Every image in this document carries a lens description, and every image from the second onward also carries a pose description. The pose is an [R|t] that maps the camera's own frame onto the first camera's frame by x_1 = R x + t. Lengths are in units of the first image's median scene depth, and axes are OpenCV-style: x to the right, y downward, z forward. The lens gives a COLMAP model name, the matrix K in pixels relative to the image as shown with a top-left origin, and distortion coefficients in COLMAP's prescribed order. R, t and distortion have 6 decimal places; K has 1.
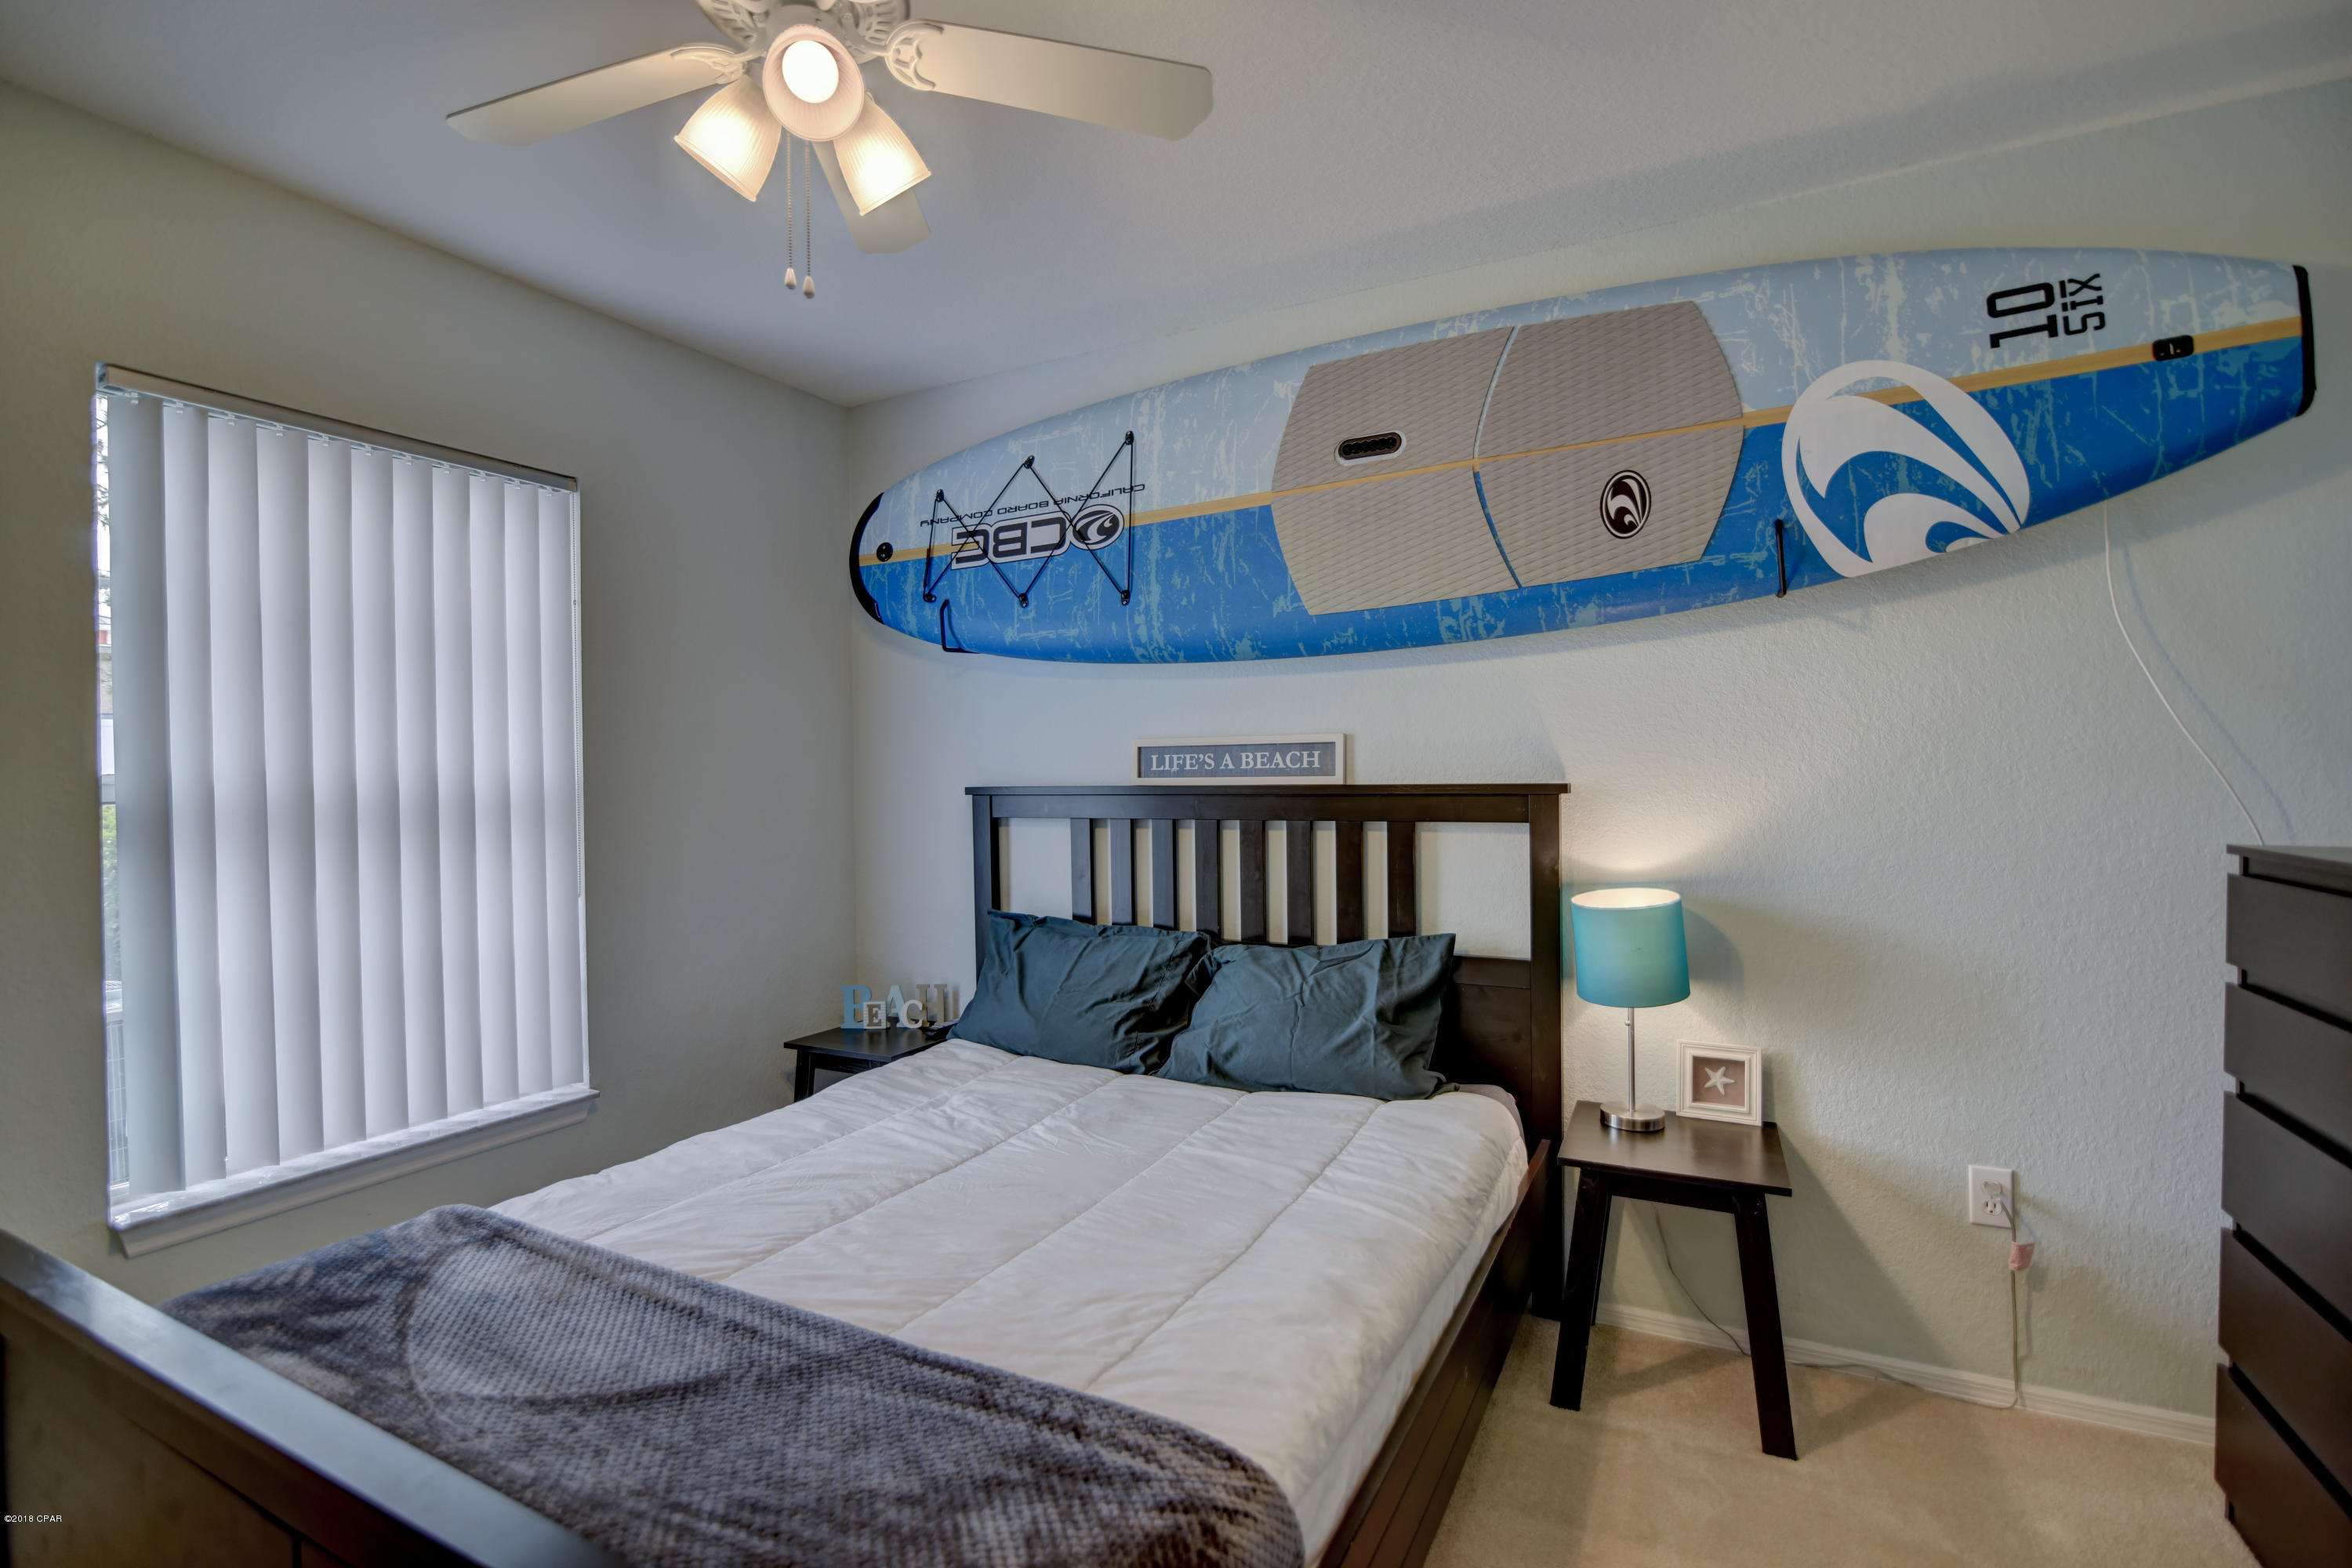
lens RADIAL K [[1072.3, 0, 1176.0], [0, 1072.3, 784.0], [0, 0, 1]] dist [-0.018153, 0.000410]
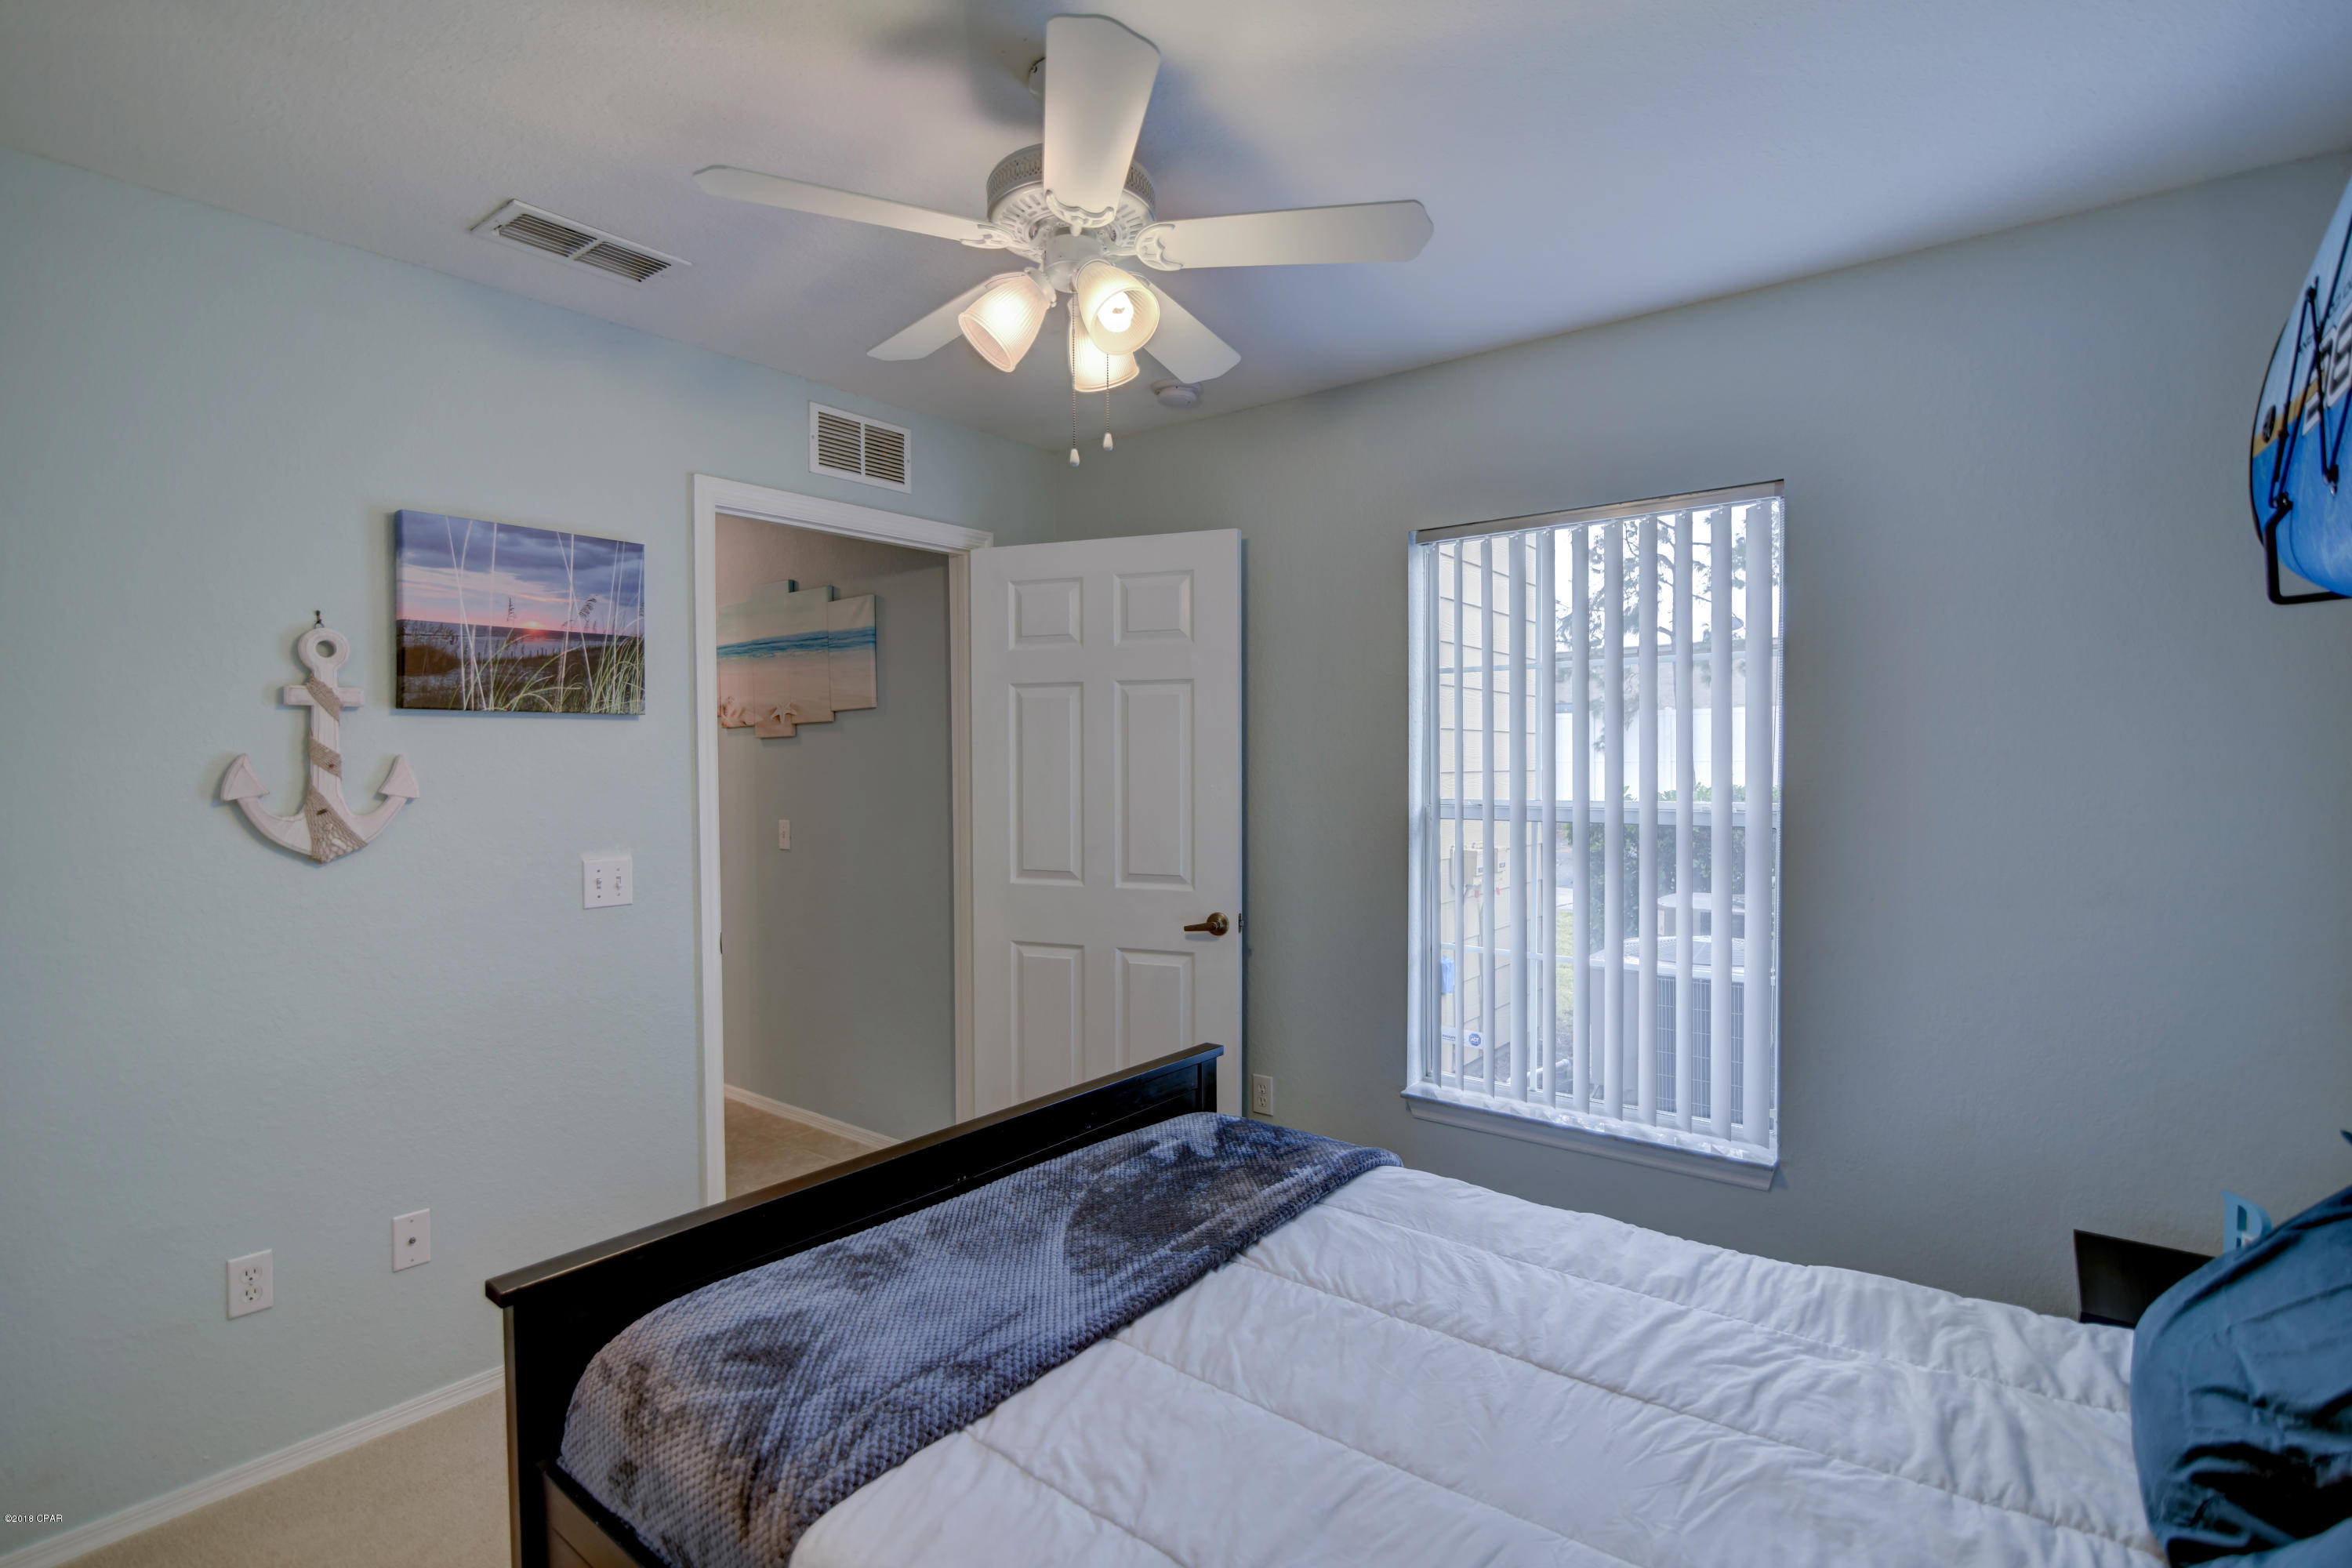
lens RADIAL K [[1119.3, 0, 1176.0], [0, 1119.3, 784.0], [0, 0, 1]] dist [-0.020580, -0.000070]
pose [[-0.183944, 0.037453, -0.982223, 0.460166], [-0.002638, 0.999251, 0.038596, -0.067329], [0.982933, 0.009690, -0.183708, 0.674511]]
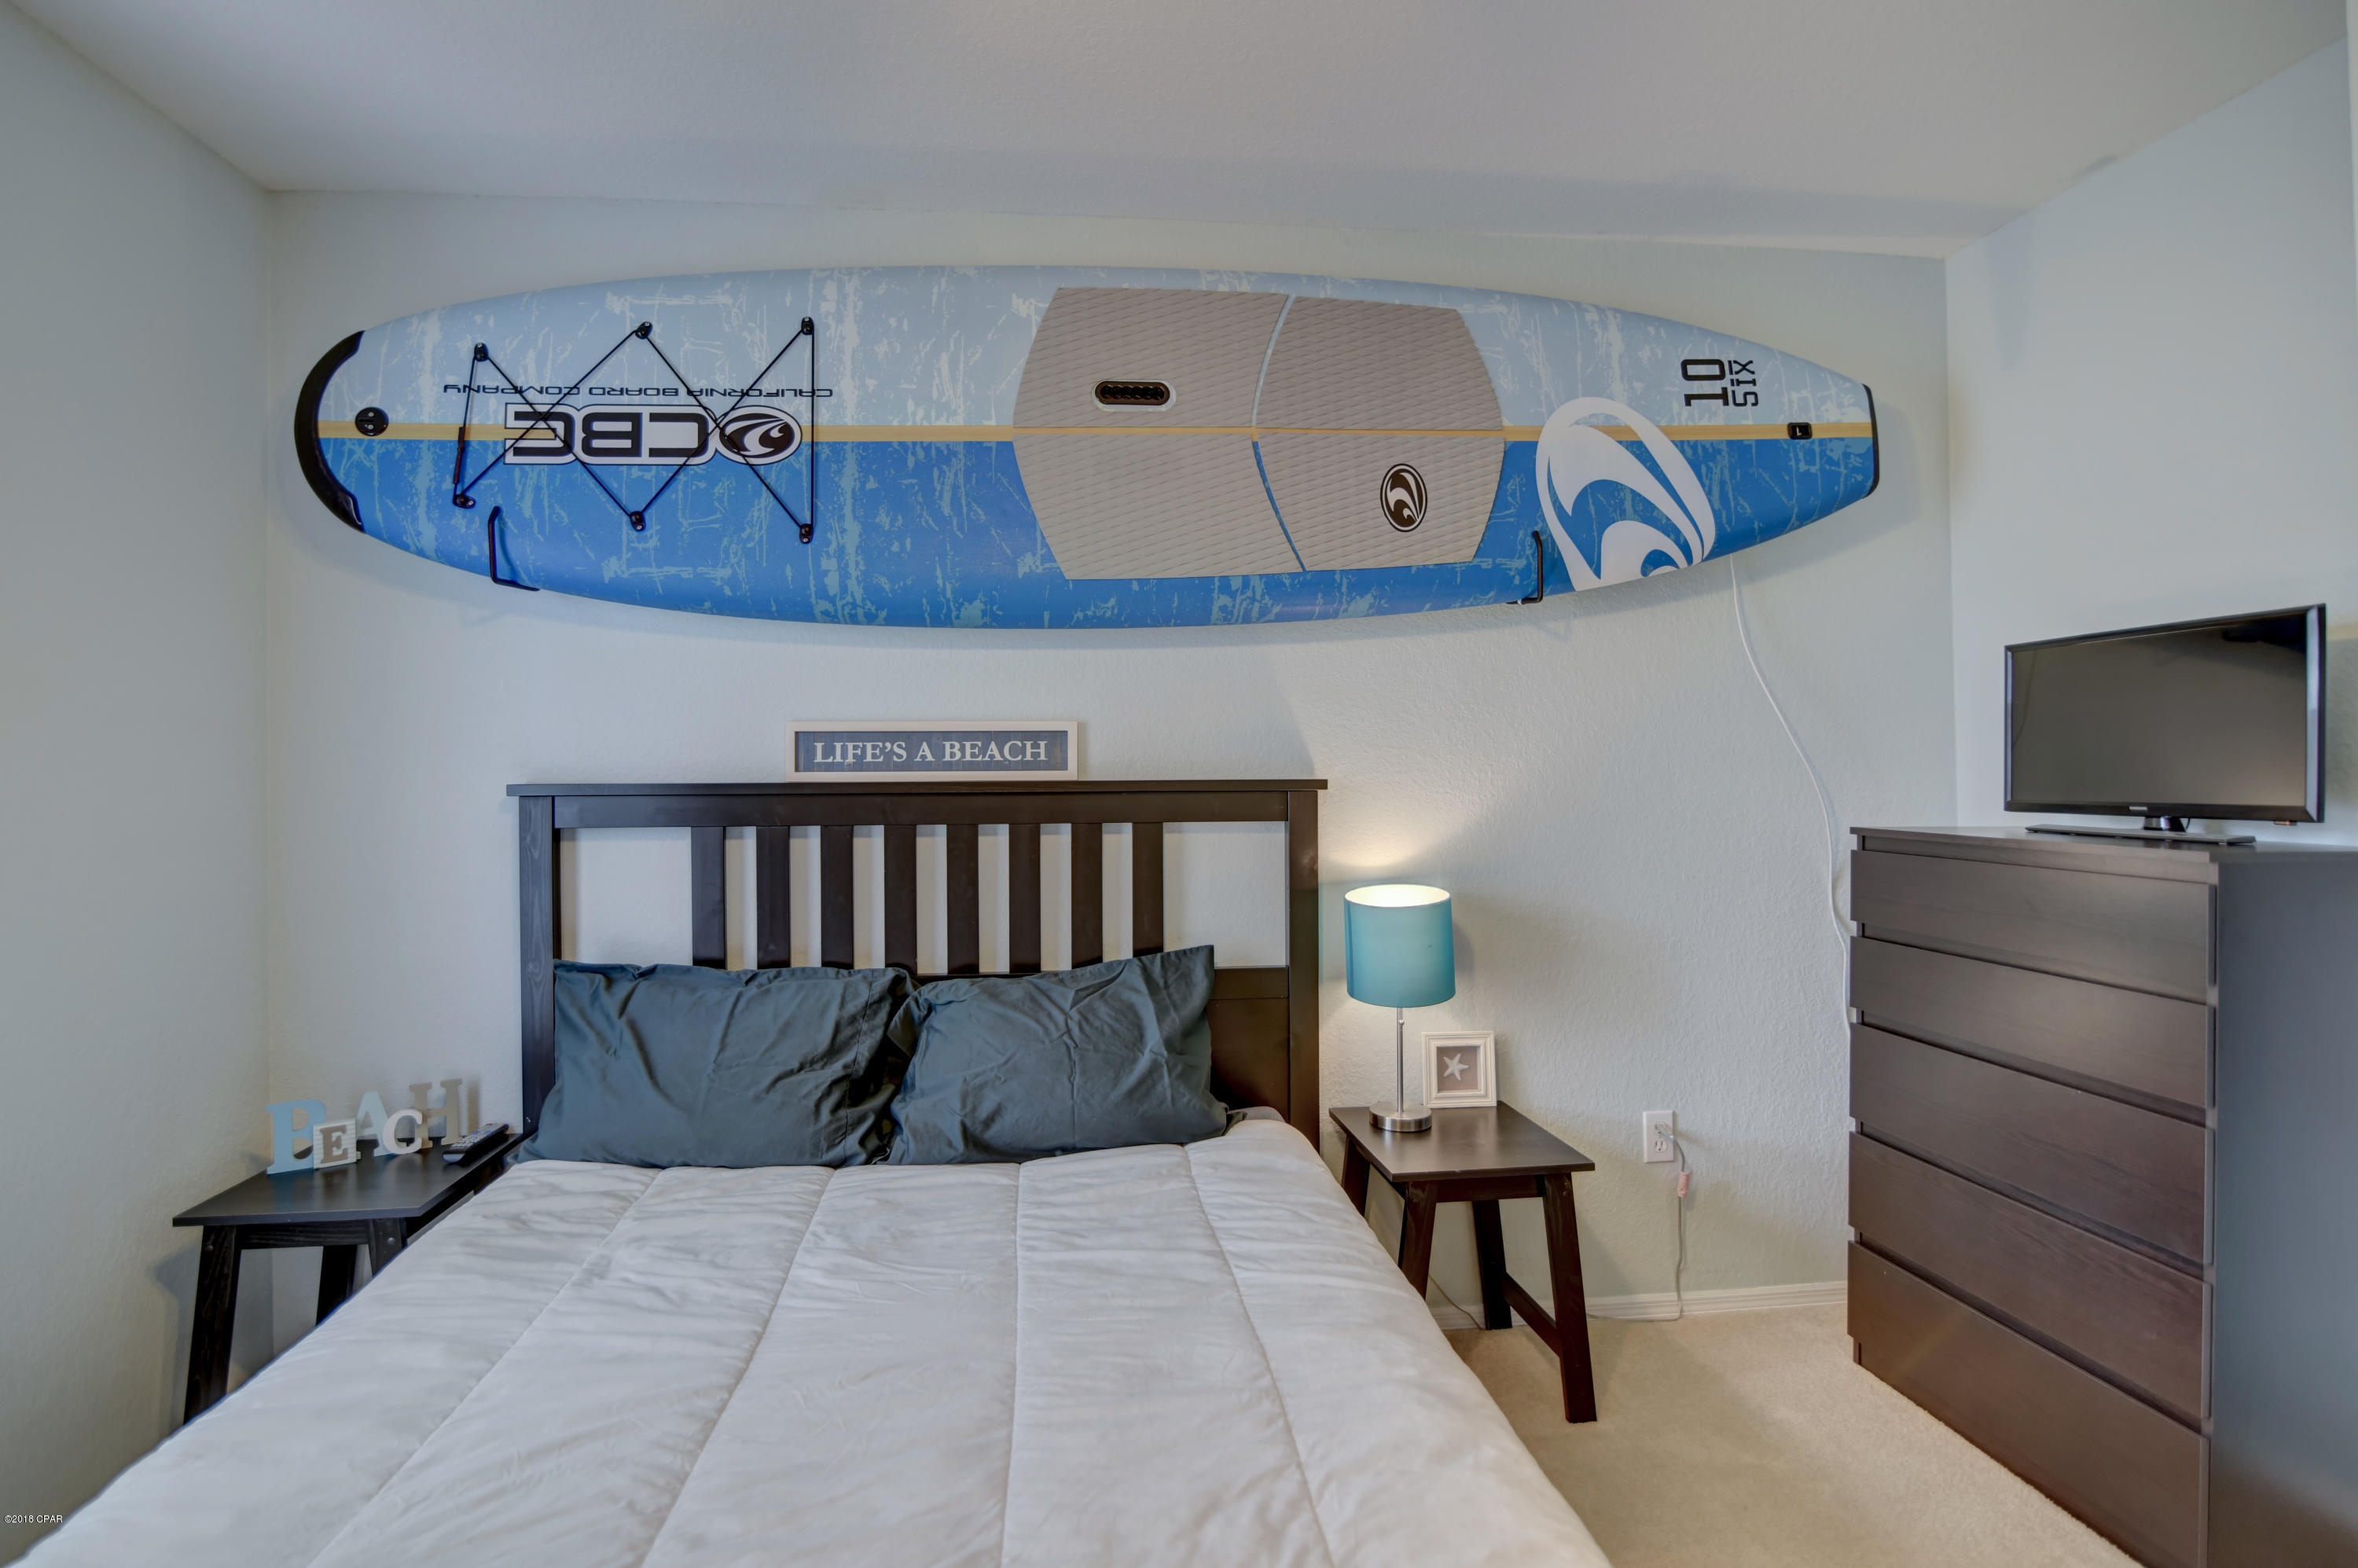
lens RADIAL K [[1101.7, 0, 1146.1], [0, 1101.7, 763.5], [0, 0, 1]] dist [-0.019444, 0.000458]
pose [[0.838940, 0.008828, 0.544152, -0.283887], [0.001008, 0.999842, -0.017774, 0.002493], [-0.544222, 0.015460, 0.838799, 0.235869]]
